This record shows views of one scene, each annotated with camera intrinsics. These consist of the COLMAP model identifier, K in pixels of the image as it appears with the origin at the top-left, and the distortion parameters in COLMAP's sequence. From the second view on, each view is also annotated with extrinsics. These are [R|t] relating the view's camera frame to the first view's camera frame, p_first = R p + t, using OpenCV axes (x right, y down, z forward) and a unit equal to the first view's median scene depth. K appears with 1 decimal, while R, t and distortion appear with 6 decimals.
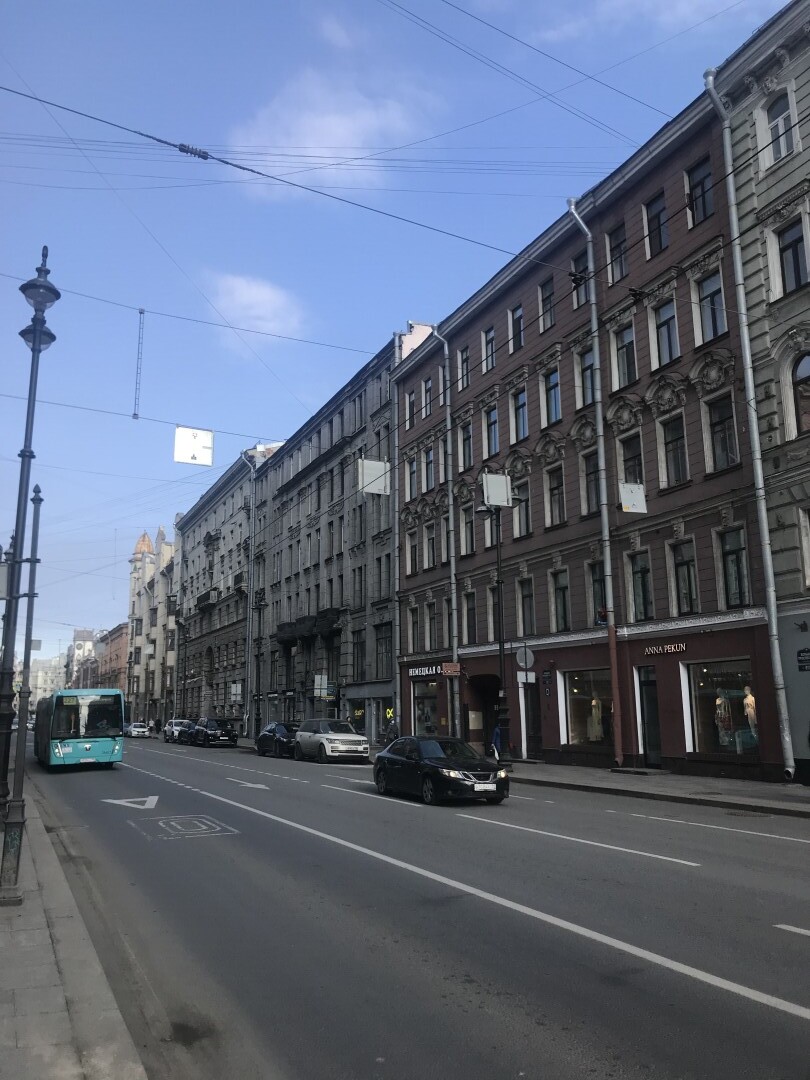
lens RADIAL K [[891.4, 0, 404.9], [0, 891.4, 539.2], [0, 0, 1]] dist [-0.004424, 0.028252]
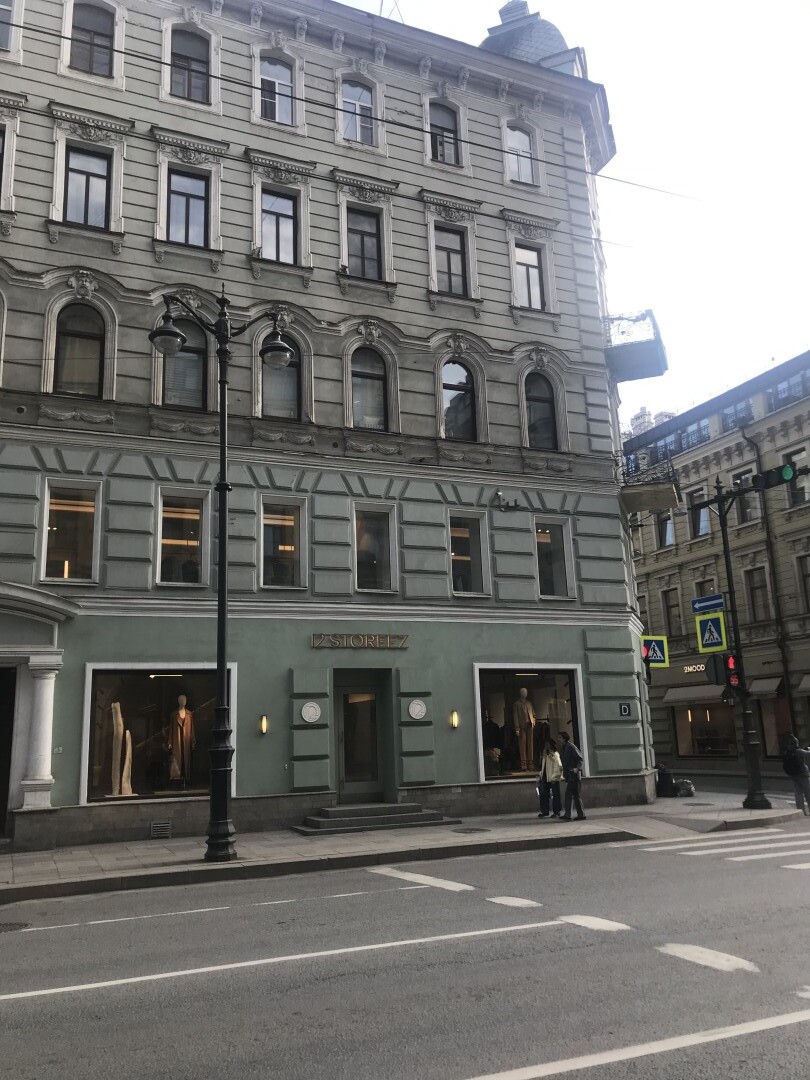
lens RADIAL K [[891.4, 0, 405.7], [0, 891.4, 537.0], [0, 0, 1]] dist [-0.004424, 0.028252]
pose [[0.018544, 0.232064, 0.972524, -0.184801], [-0.165034, 0.960059, -0.225943, 0.085483], [-0.986113, -0.156310, 0.056102, 0.395016]]
